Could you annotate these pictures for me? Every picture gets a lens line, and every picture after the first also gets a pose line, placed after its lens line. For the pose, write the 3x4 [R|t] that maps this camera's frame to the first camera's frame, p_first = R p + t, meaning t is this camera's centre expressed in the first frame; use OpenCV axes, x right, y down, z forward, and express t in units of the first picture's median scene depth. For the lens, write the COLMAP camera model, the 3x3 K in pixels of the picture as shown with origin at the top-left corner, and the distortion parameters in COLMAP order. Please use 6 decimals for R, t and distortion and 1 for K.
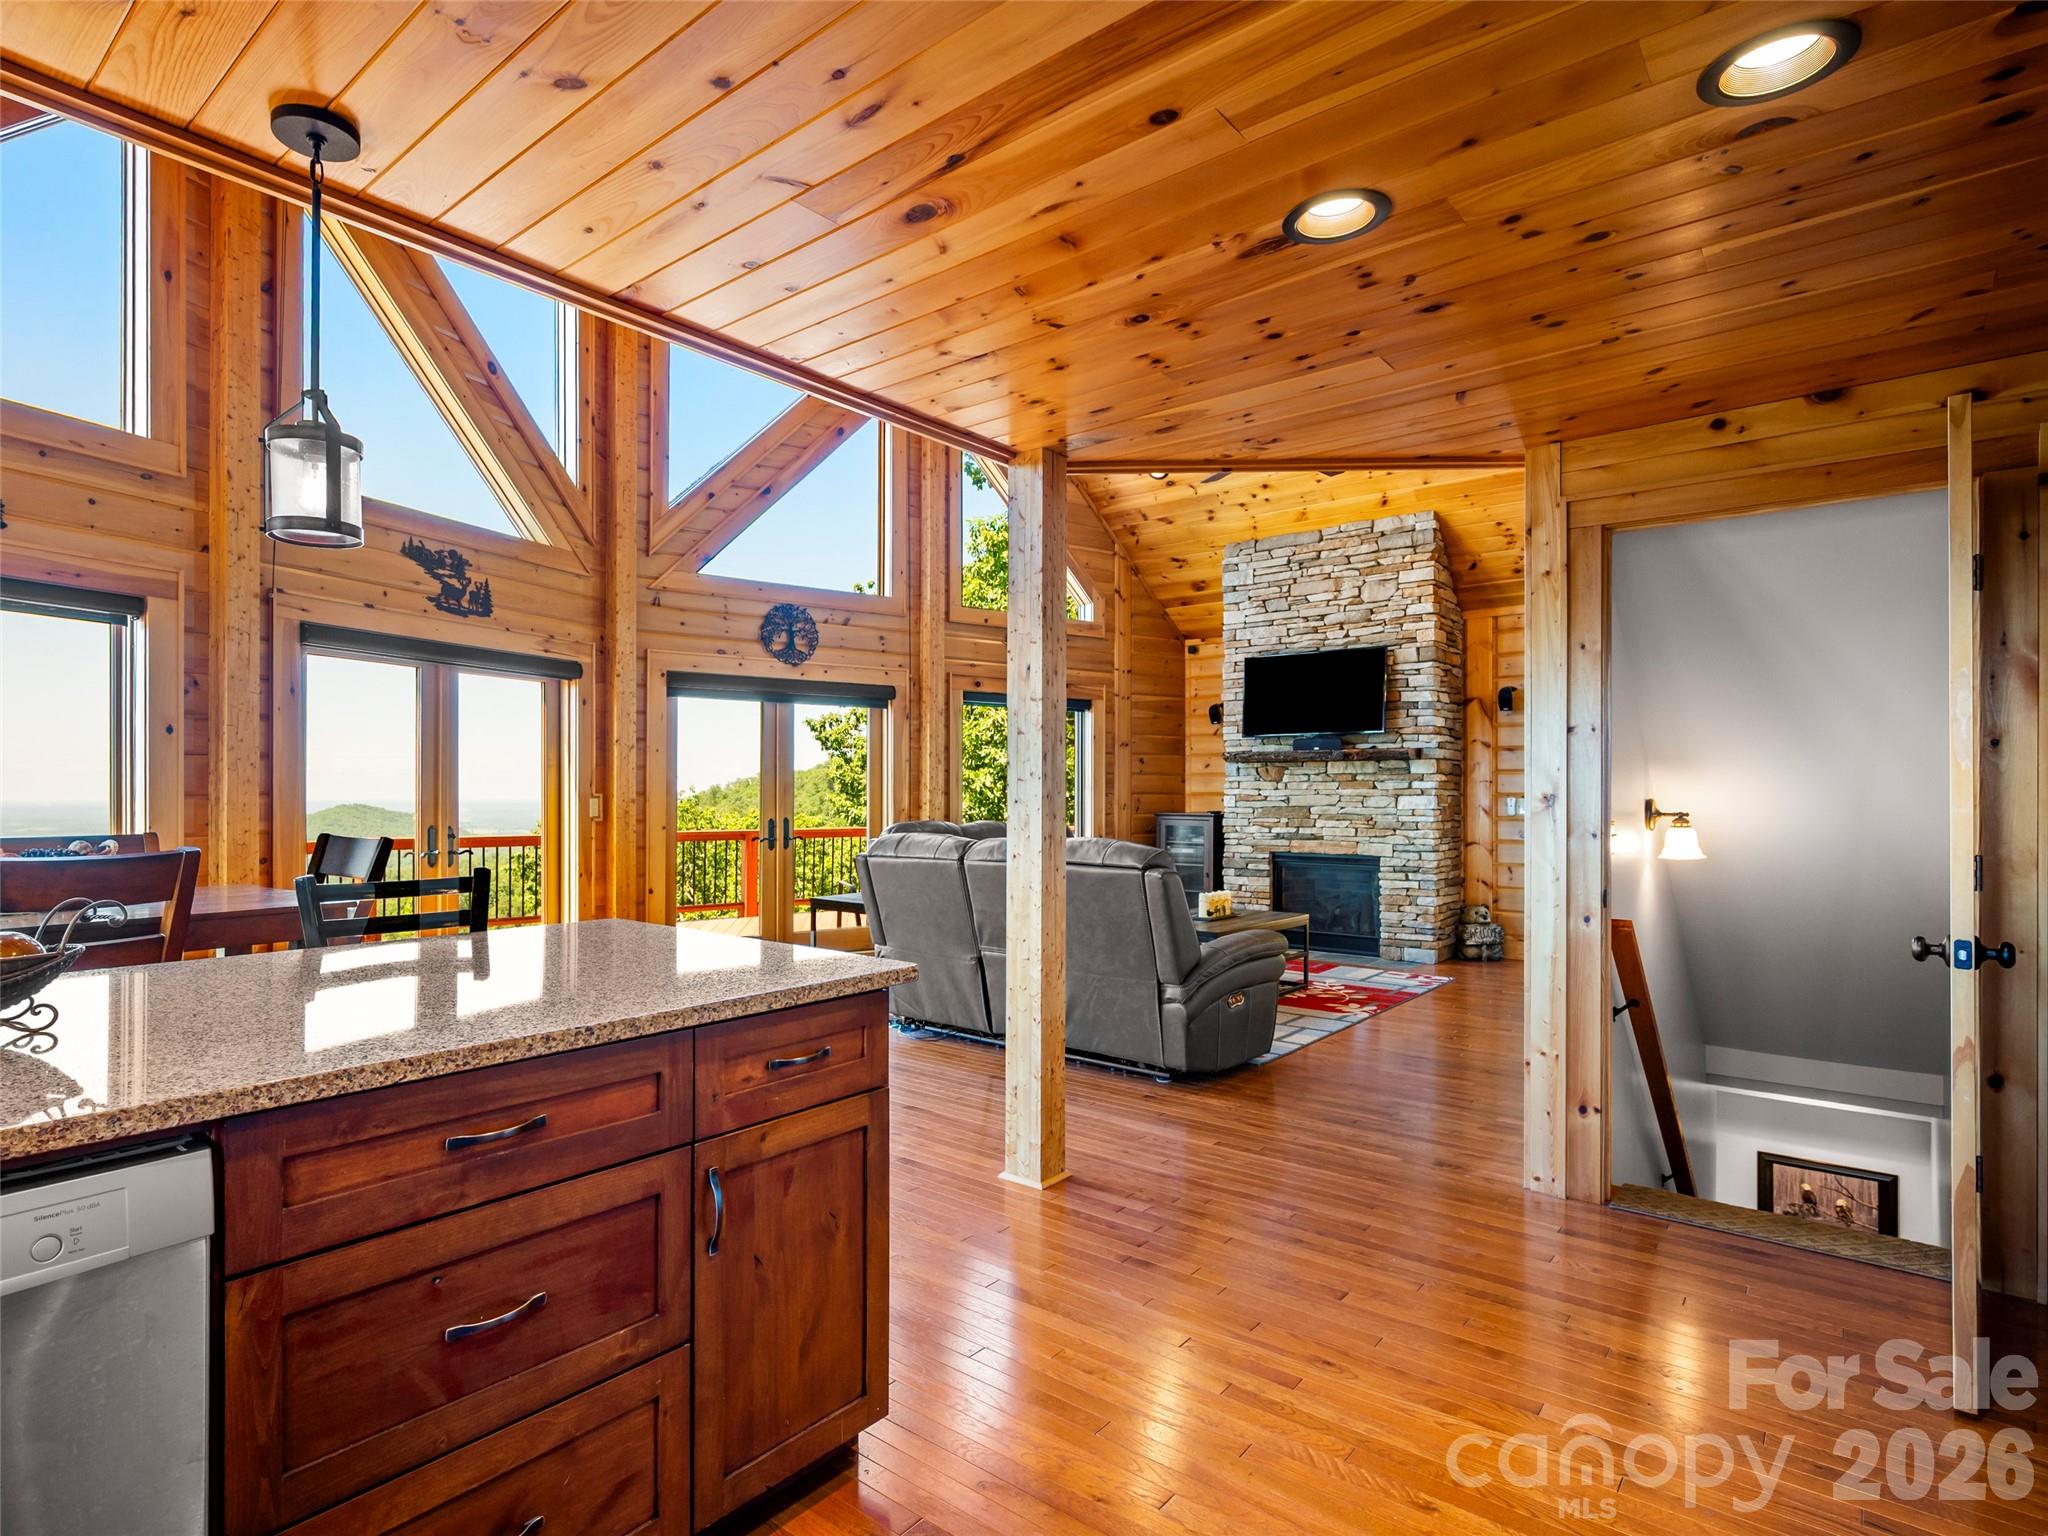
lens RADIAL K [[1070.3, 0, 952.3], [0, 1070.3, 784.3], [0, 0, 1]] dist [-0.001325, -0.000265]
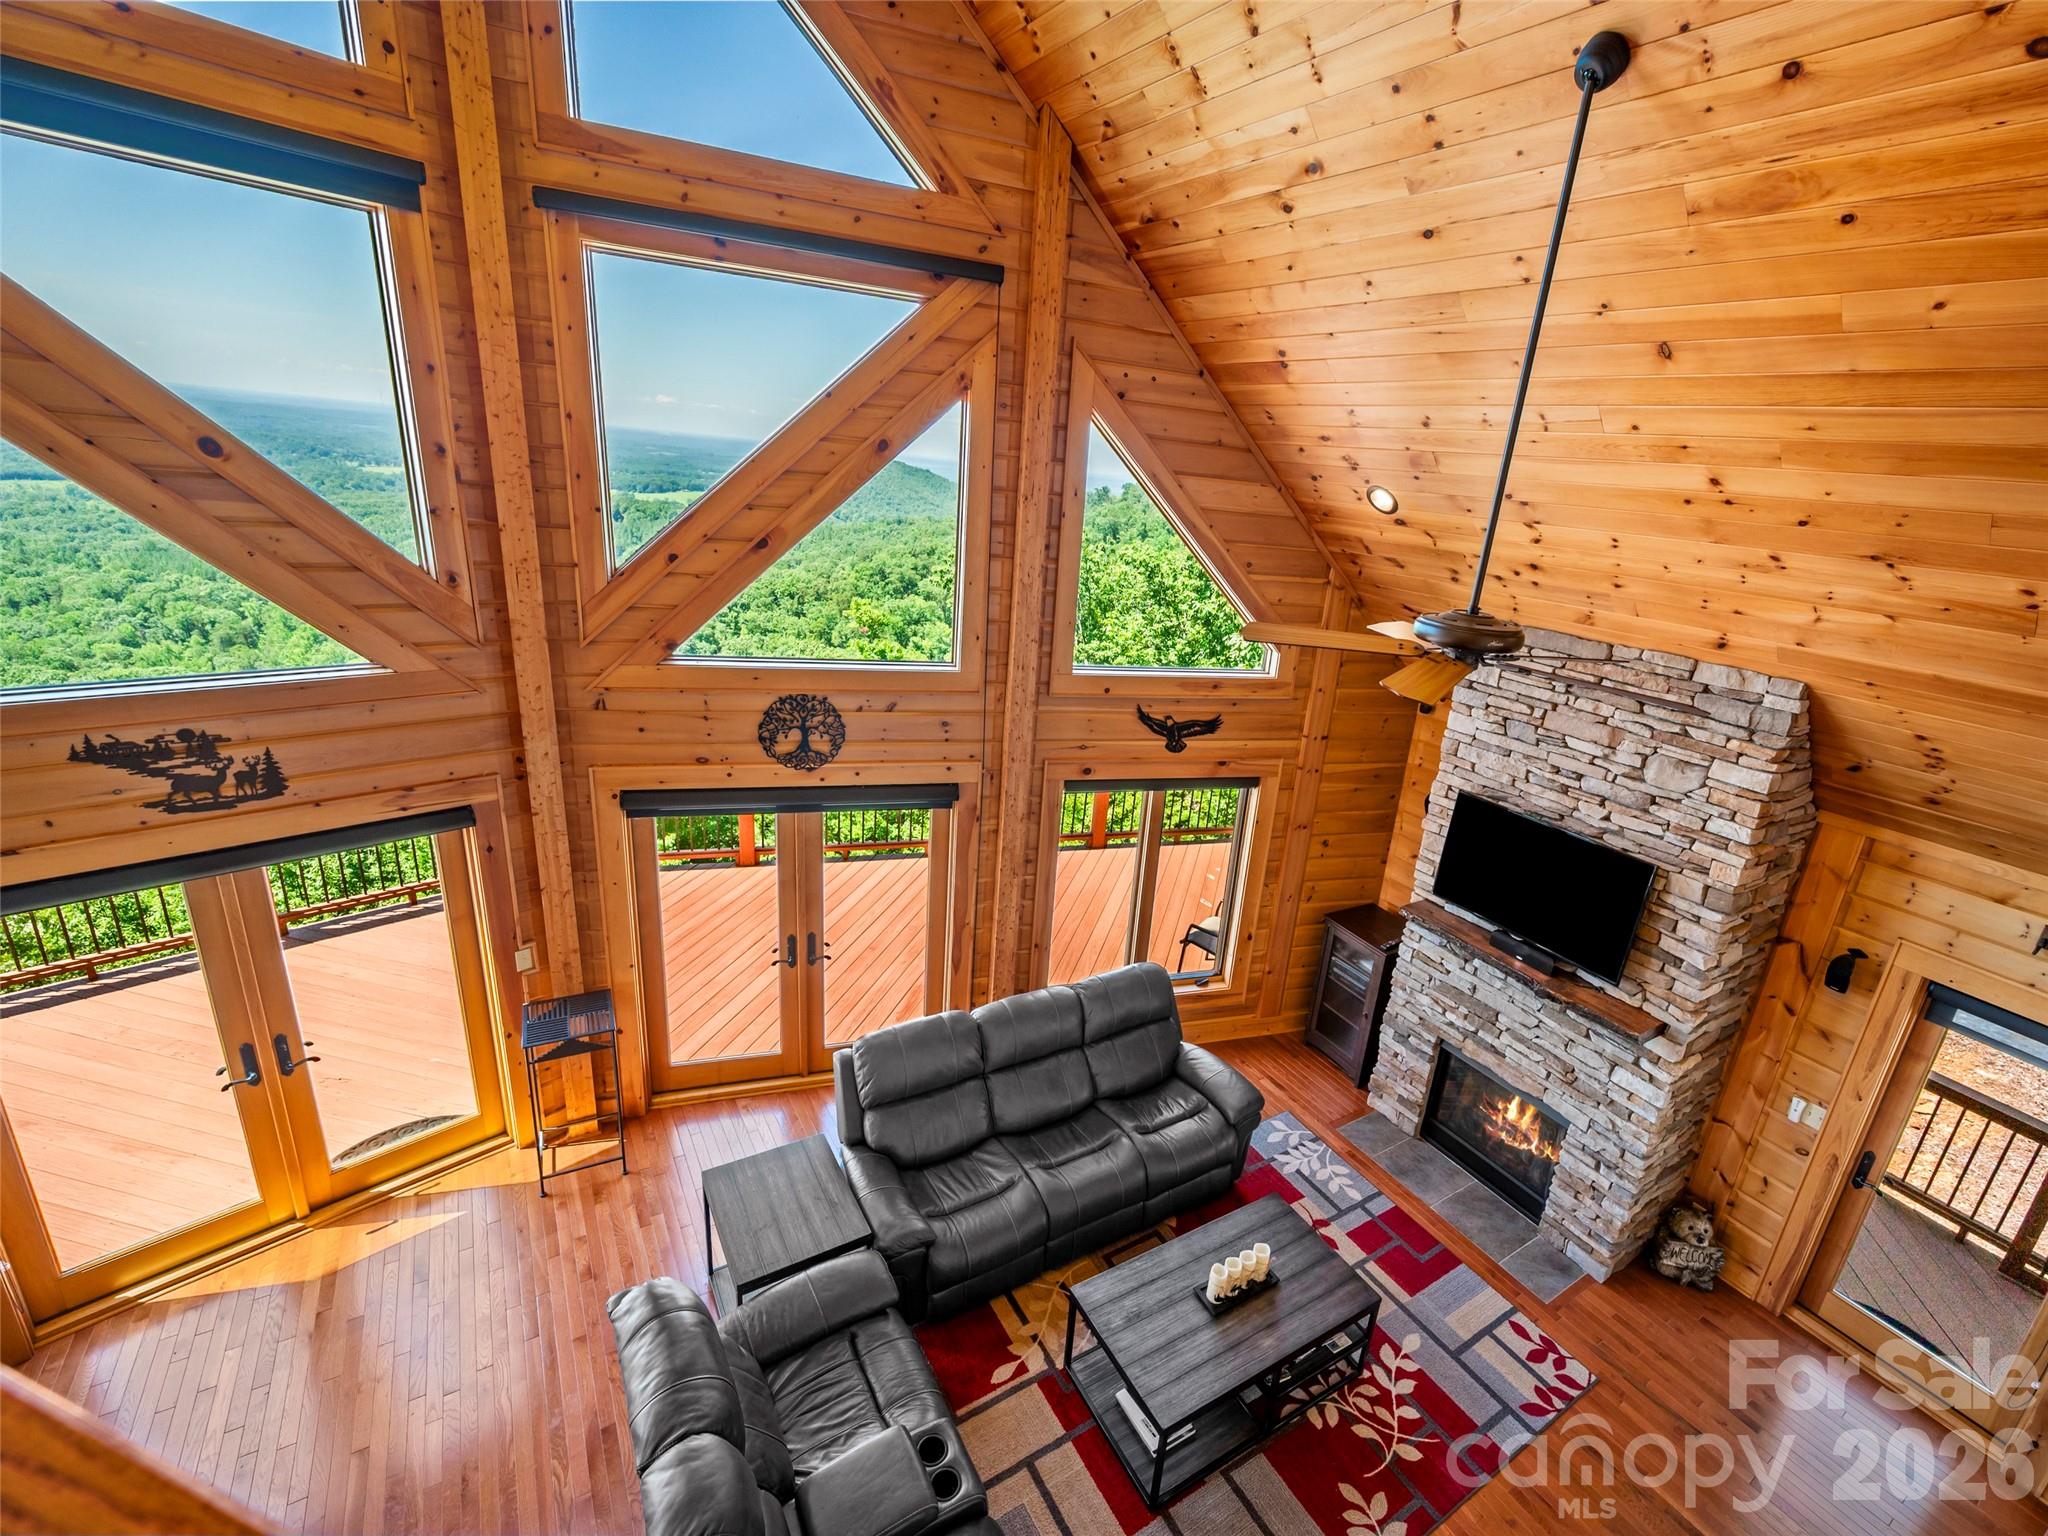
lens RADIAL K [[912.1, 0, 1128.7], [0, 912.1, 769.8], [0, 0, 1]] dist [0.000201, -0.000775]
pose [[0.961773, 0.169896, -0.214776, 0.203466], [-0.095793, 0.943459, 0.317347, -0.321453], [0.256548, -0.284642, 0.923668, 0.418965]]
